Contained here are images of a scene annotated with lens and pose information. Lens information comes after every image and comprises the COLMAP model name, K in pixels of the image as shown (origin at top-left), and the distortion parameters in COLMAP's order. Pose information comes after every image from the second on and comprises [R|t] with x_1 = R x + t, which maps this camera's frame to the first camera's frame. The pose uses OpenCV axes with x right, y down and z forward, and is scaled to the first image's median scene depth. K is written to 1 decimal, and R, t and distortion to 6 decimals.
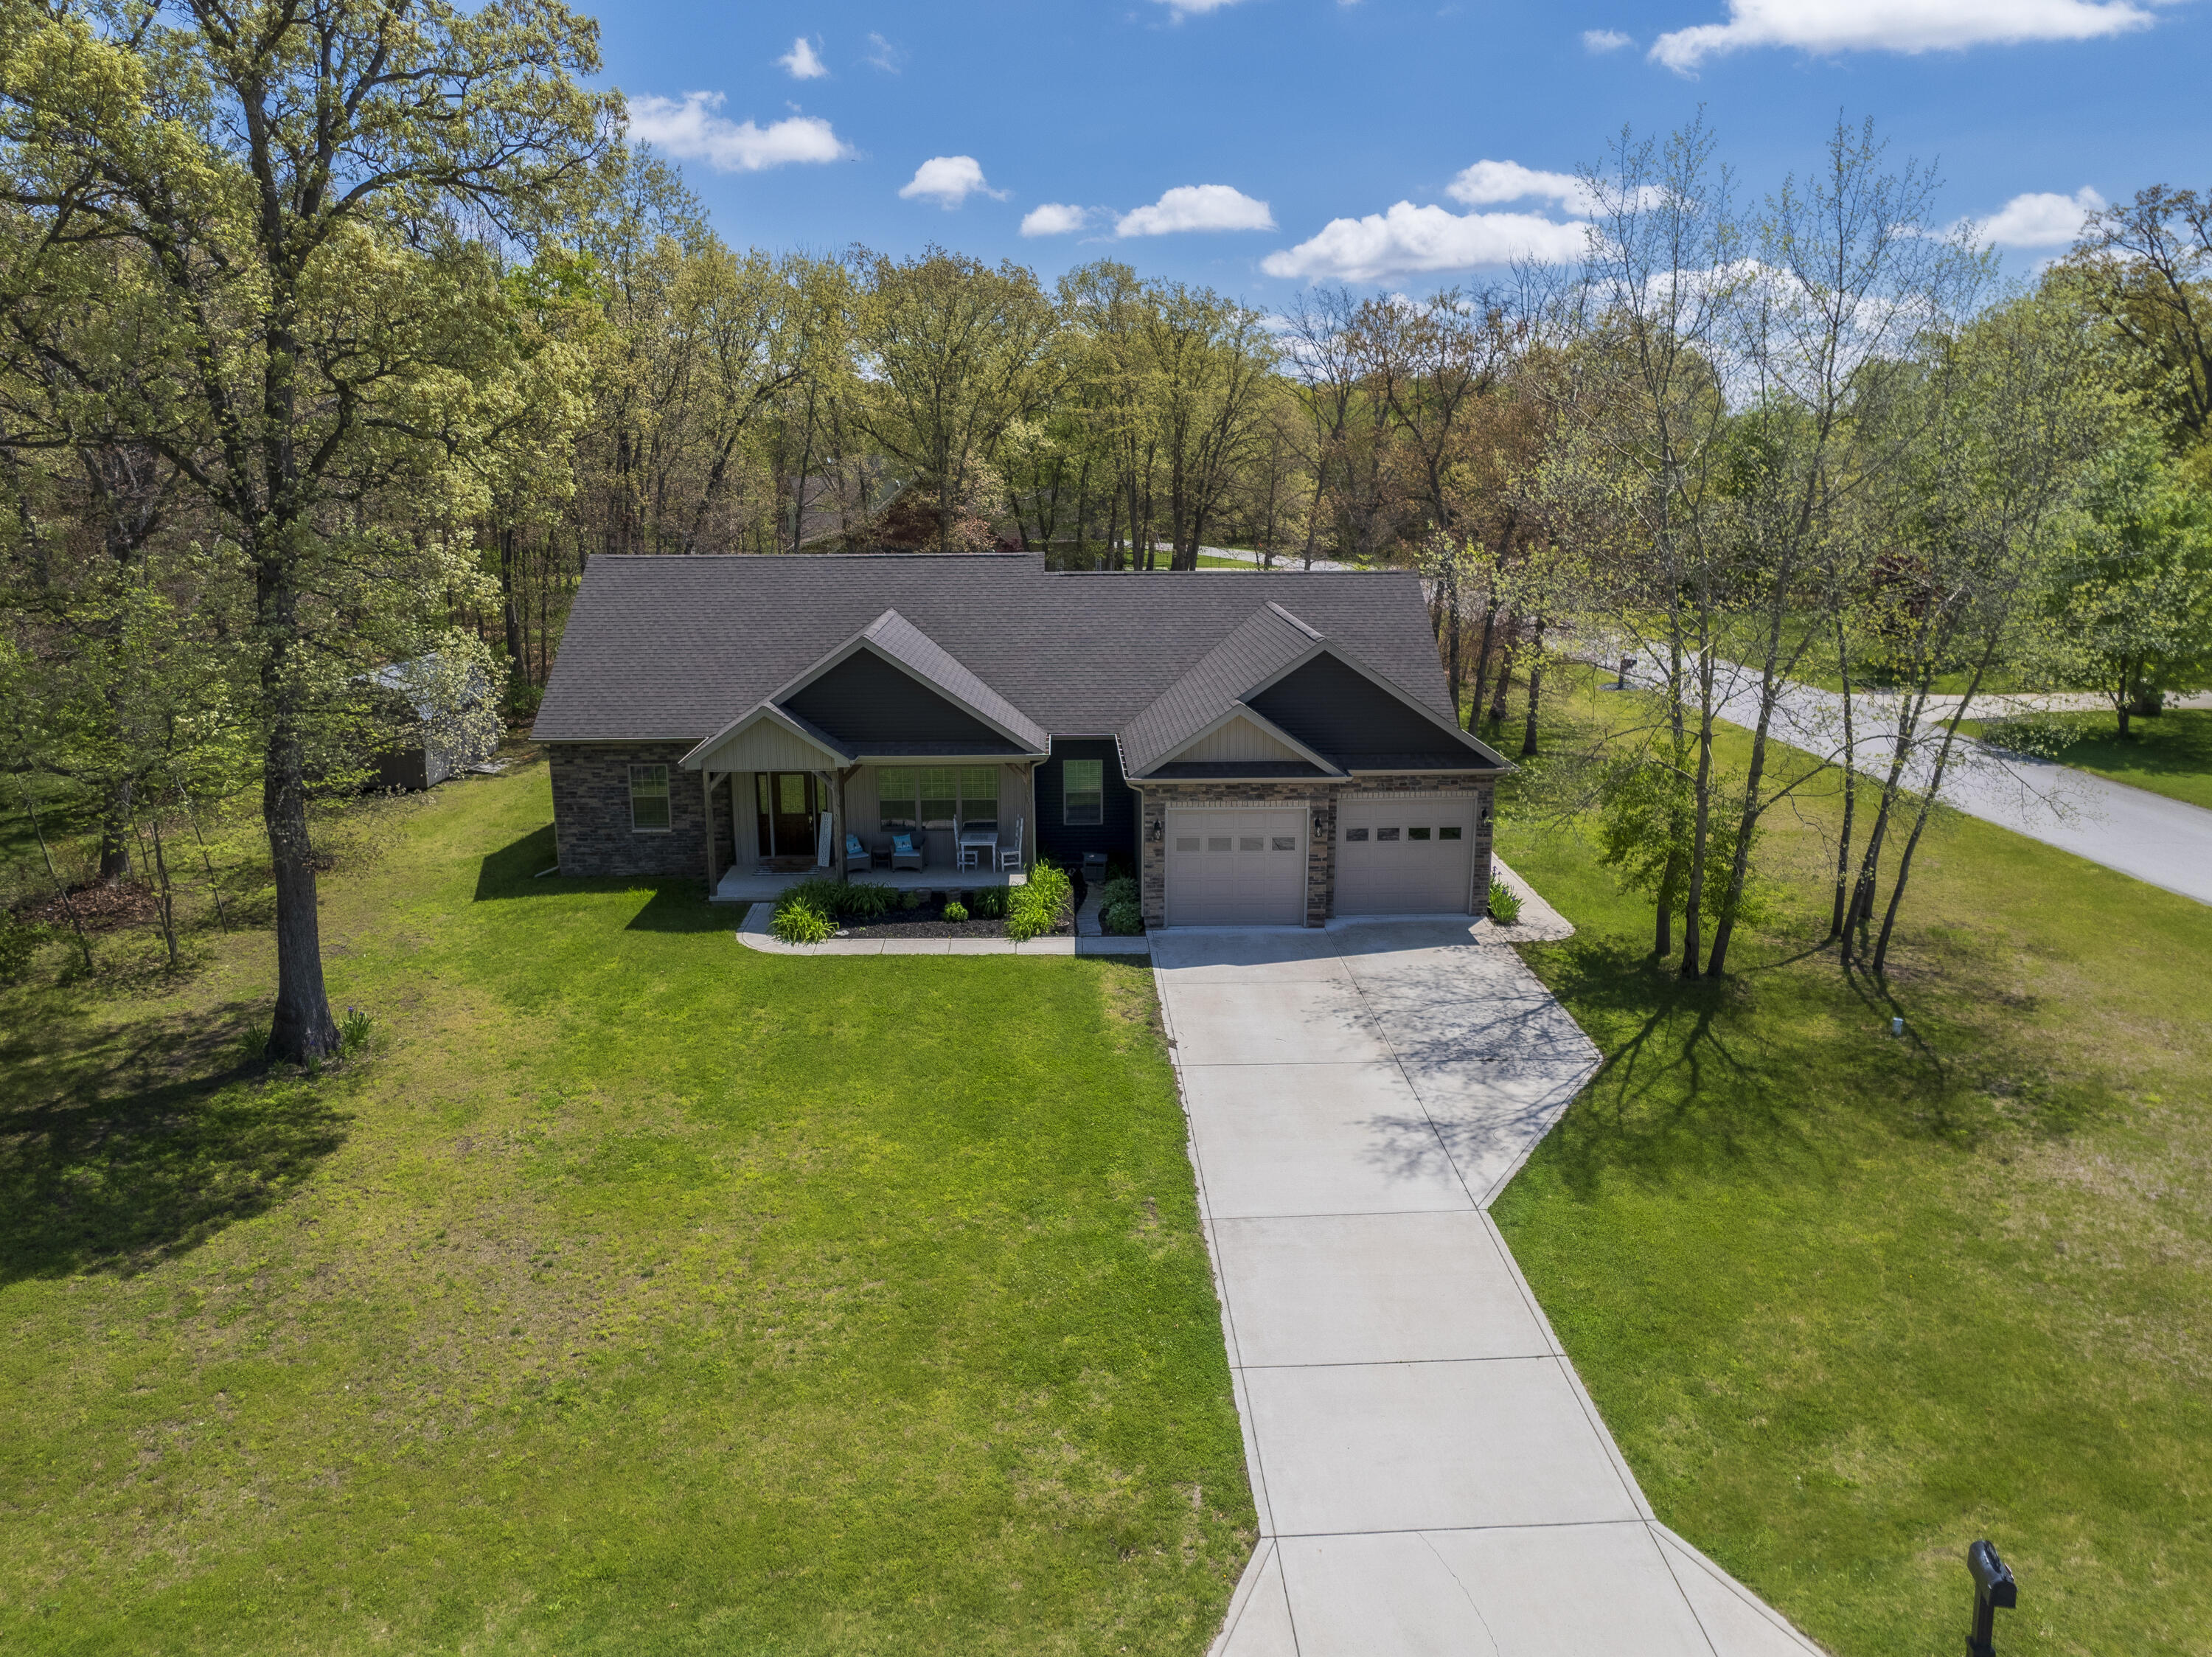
lens RADIAL K [[1513.1, 0, 1106.0], [0, 1513.1, 828.5], [0, 0, 1]] dist [-0.045144, -0.001915]
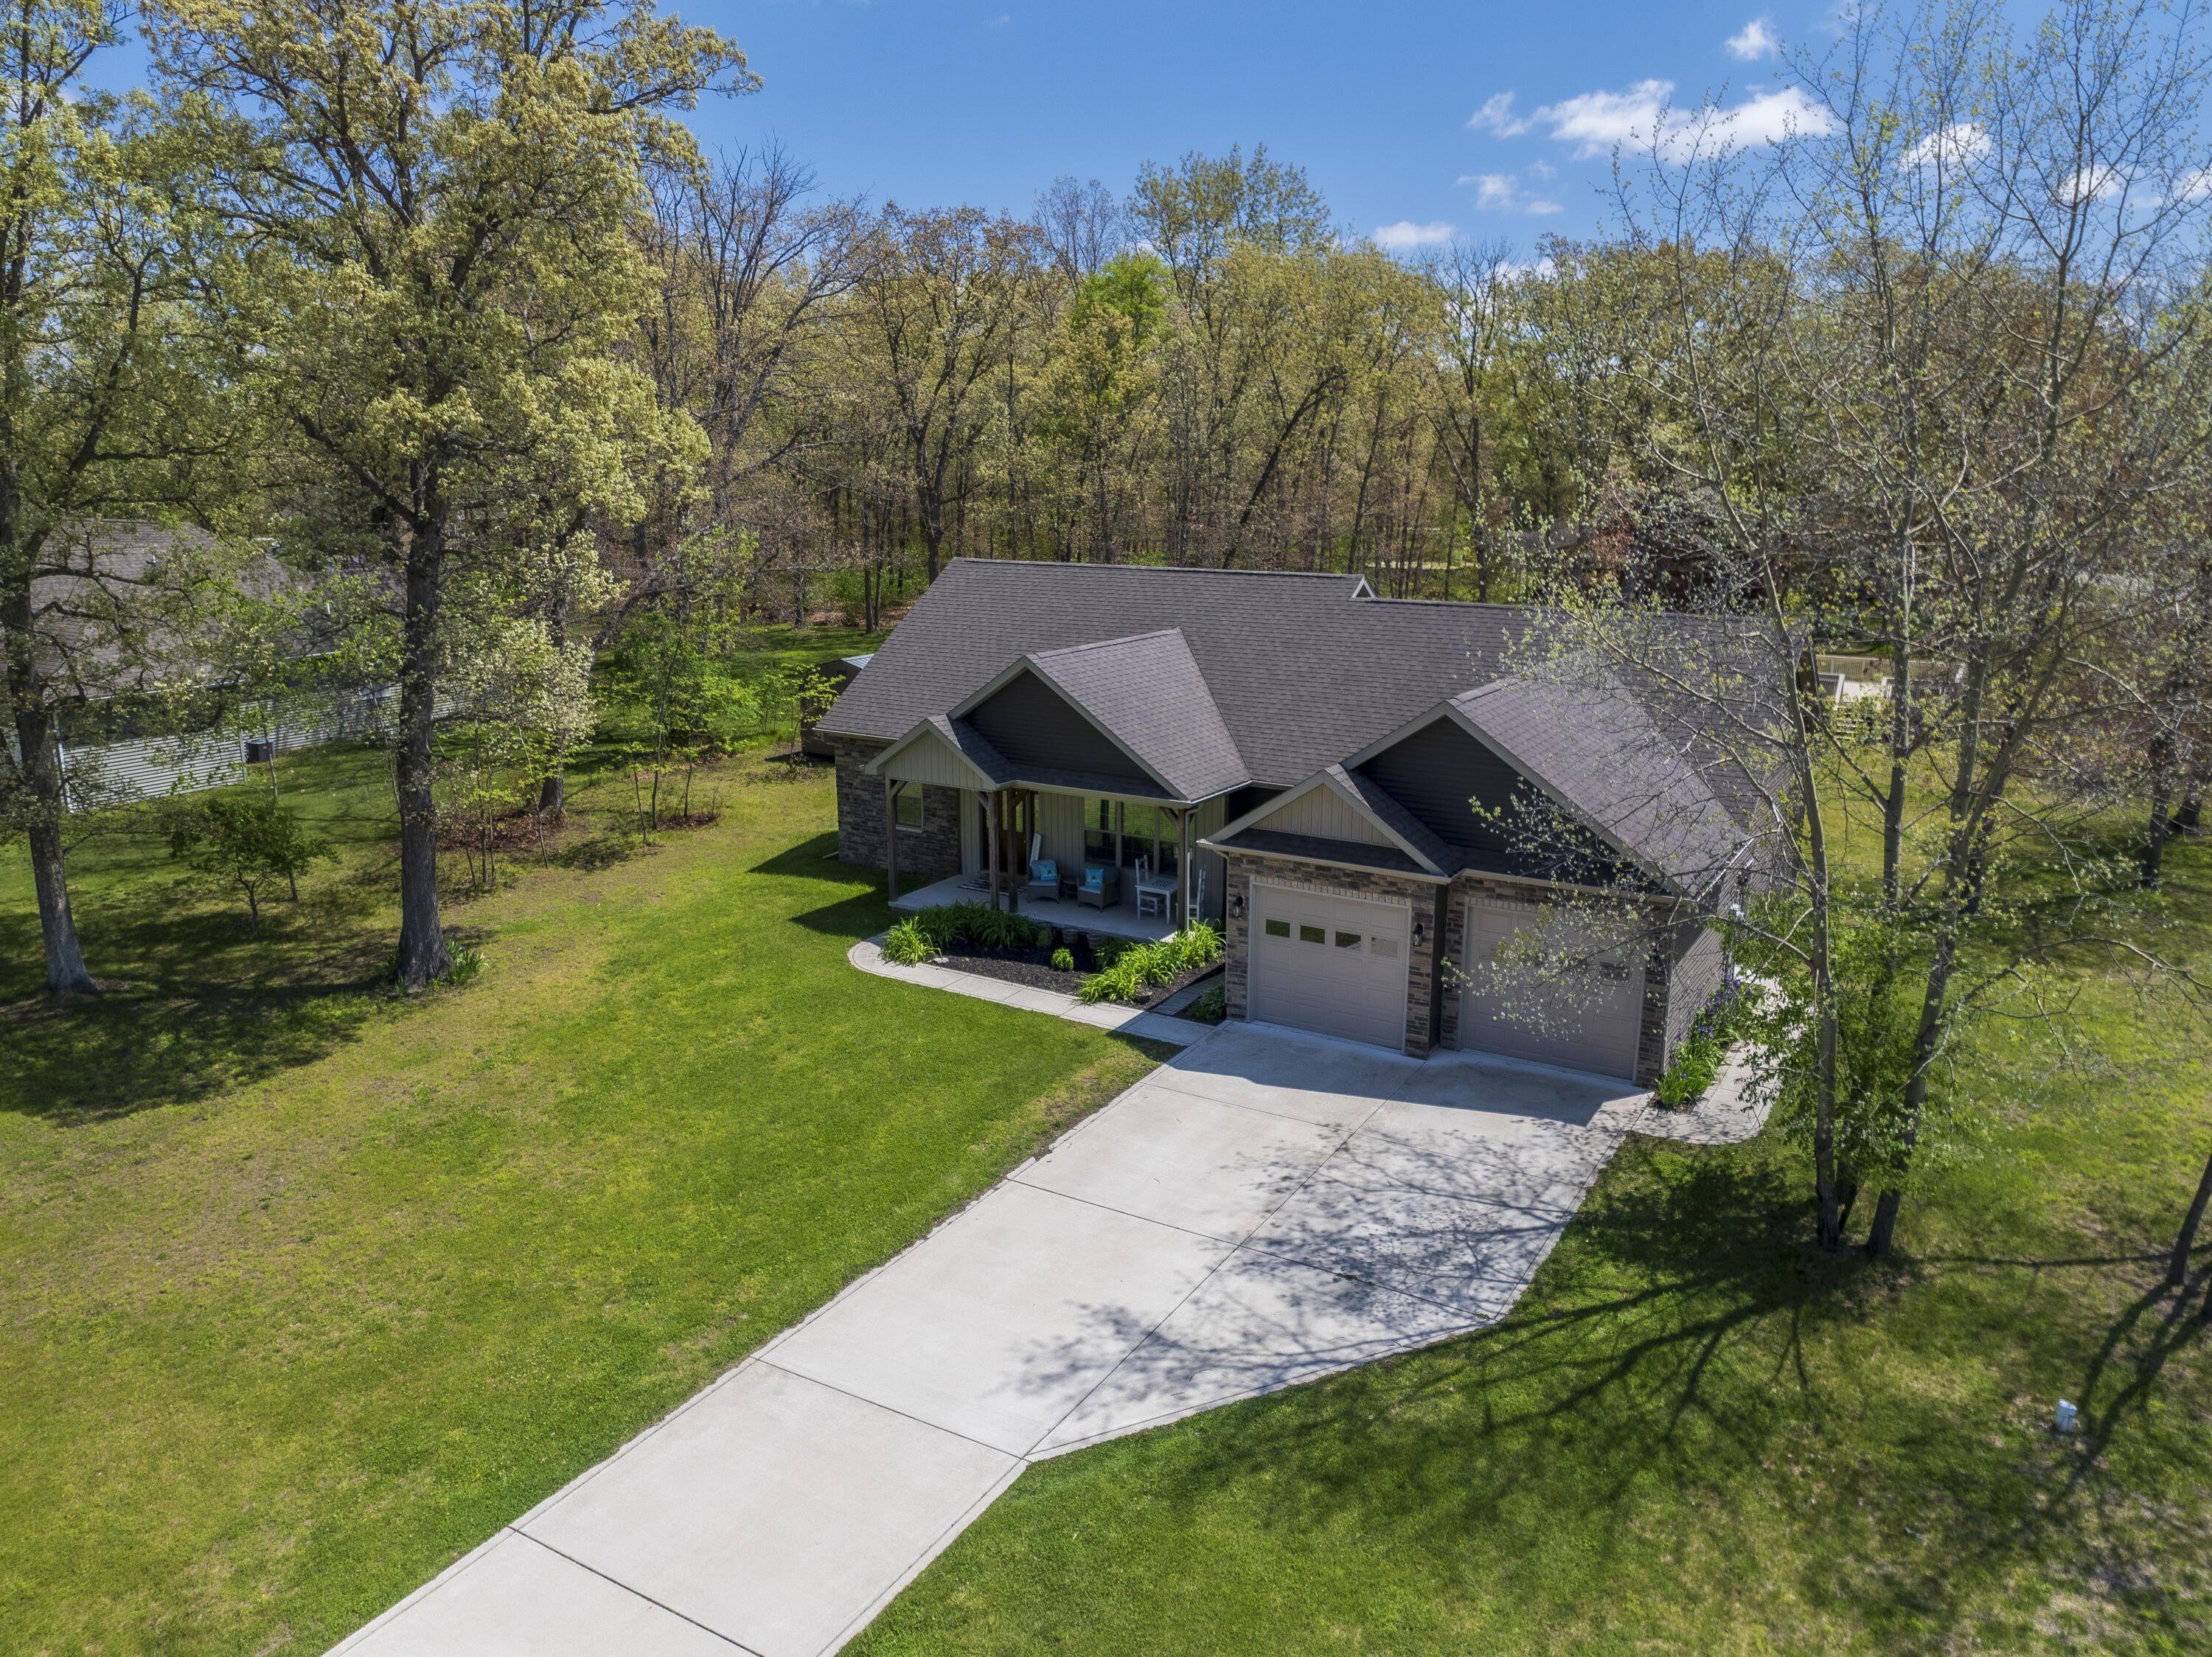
lens RADIAL K [[1535.0, 0, 1149.8], [0, 1535.0, 771.9], [0, 0, 1]] dist [-0.031478, 0.006187]
pose [[0.840891, 0.111681, -0.529556, 0.507823], [-0.132490, 0.991183, -0.001347, -0.076137], [0.524737, 0.071293, 0.848274, 0.263764]]
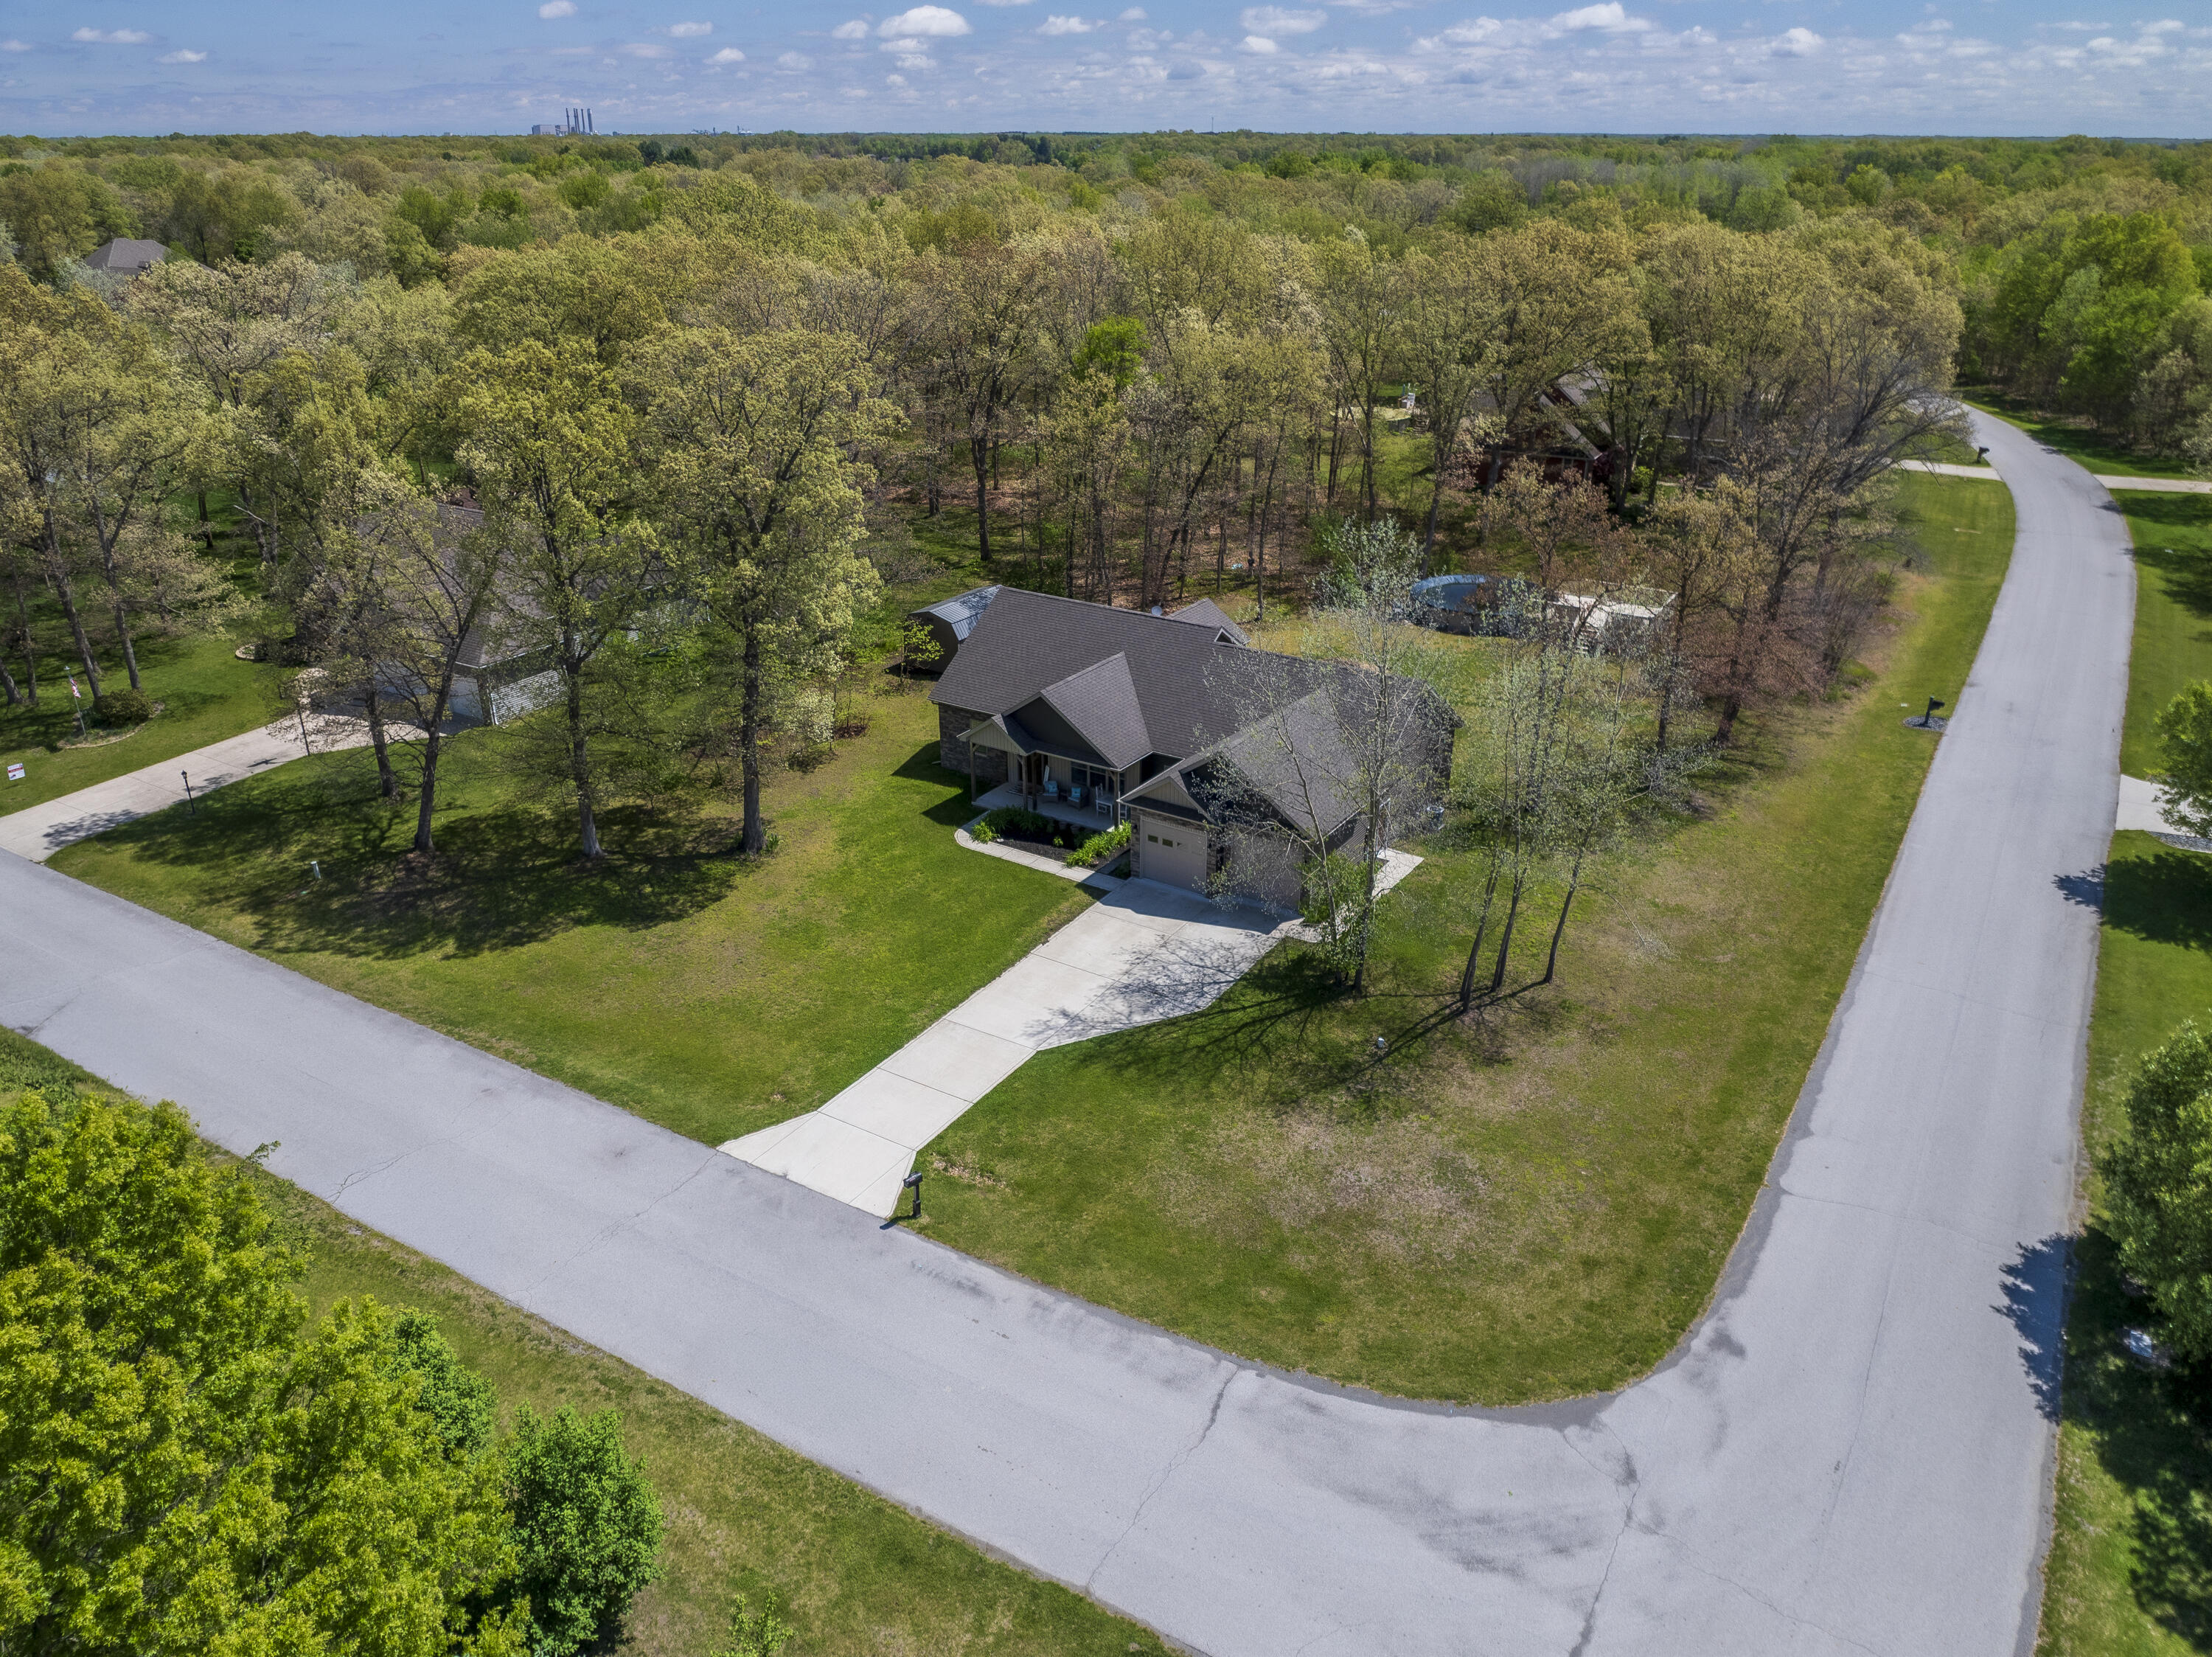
lens RADIAL K [[1513.1, 0, 1106.0], [0, 1513.1, 828.5], [0, 0, 1]] dist [-0.045144, -0.001915]
pose [[0.813462, 0.235242, -0.531922, 1.149612], [-0.129054, 0.964761, 0.229305, -0.486667], [0.567120, -0.117884, 0.815156, -0.634263]]
